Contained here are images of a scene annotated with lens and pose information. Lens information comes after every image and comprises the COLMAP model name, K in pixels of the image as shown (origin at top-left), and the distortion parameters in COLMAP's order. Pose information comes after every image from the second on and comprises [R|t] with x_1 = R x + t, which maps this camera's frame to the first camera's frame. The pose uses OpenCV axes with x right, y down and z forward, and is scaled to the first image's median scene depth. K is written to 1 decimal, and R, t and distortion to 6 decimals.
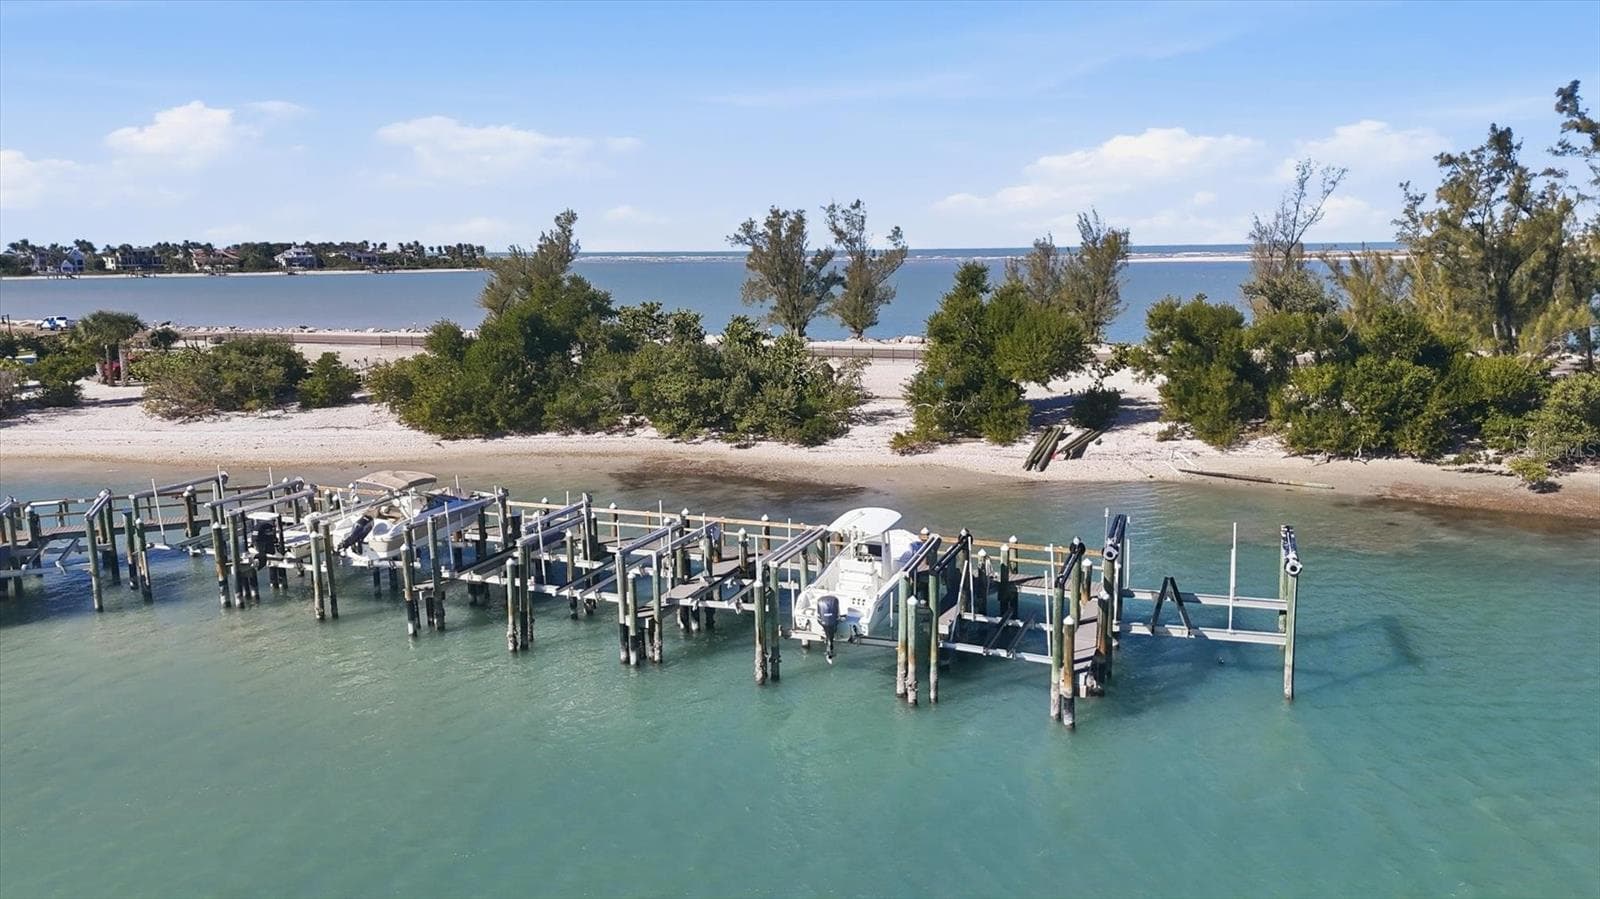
lens RADIAL K [[1137.3, 0, 802.2], [0, 1137.3, 455.2], [0, 0, 1]] dist [0.004707, 0.001063]
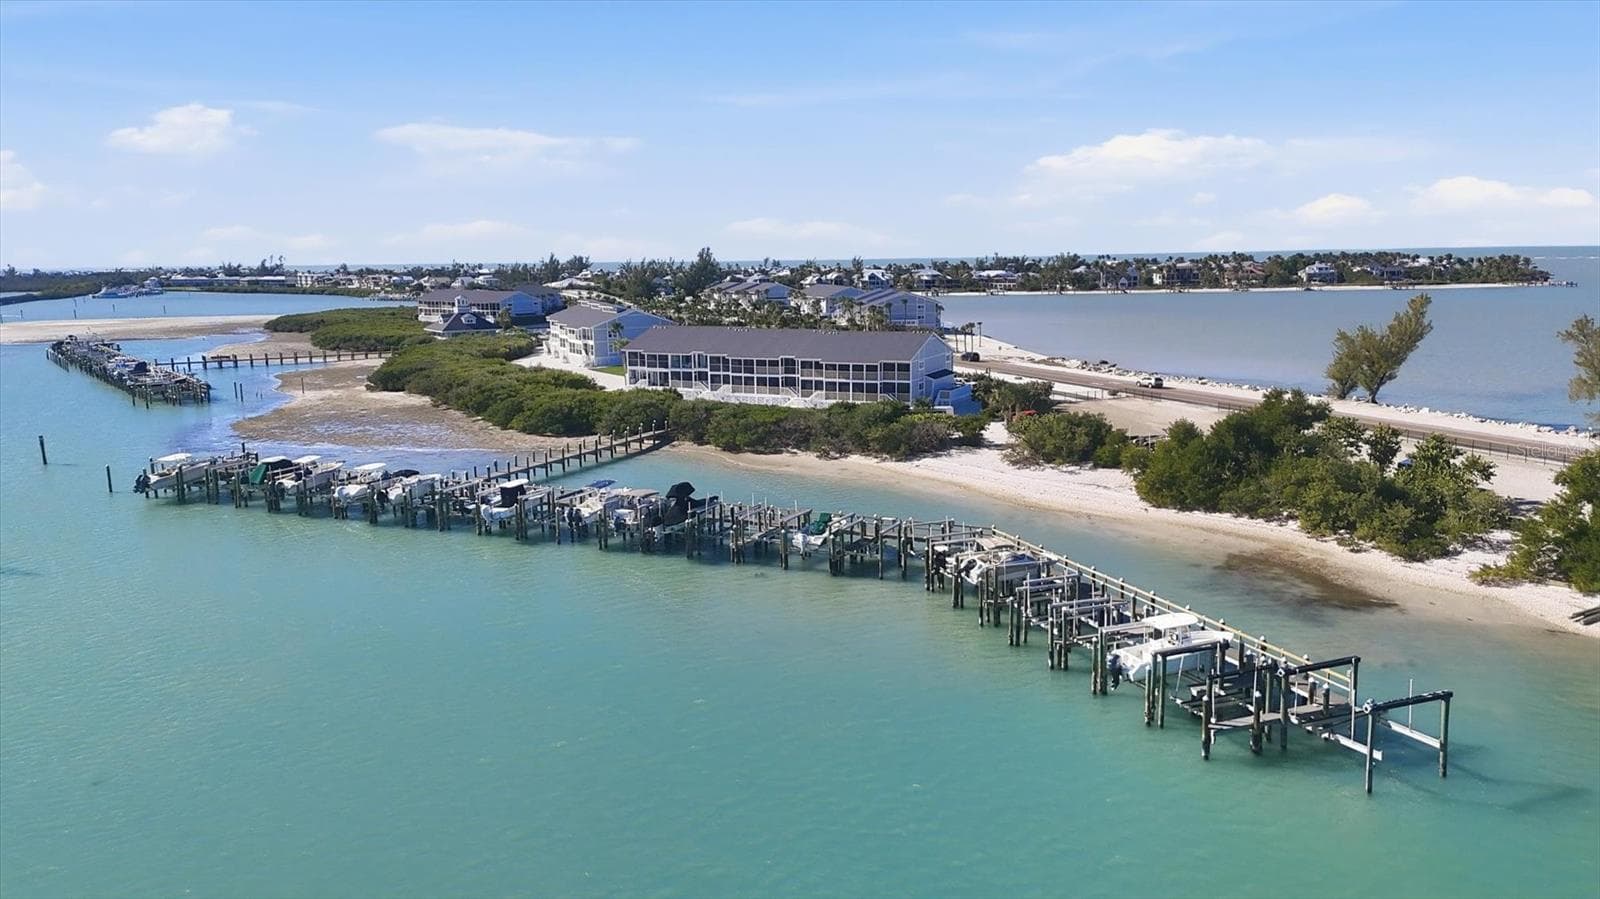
lens RADIAL K [[1137.3, 0, 801.3], [0, 1137.3, 448.2], [0, 0, 1]] dist [0.004707, 0.001063]
pose [[0.645411, 0.119585, -0.754416, 0.441537], [-0.120266, 0.991259, 0.054239, -0.103610], [0.754308, 0.055724, 0.654152, -0.258540]]
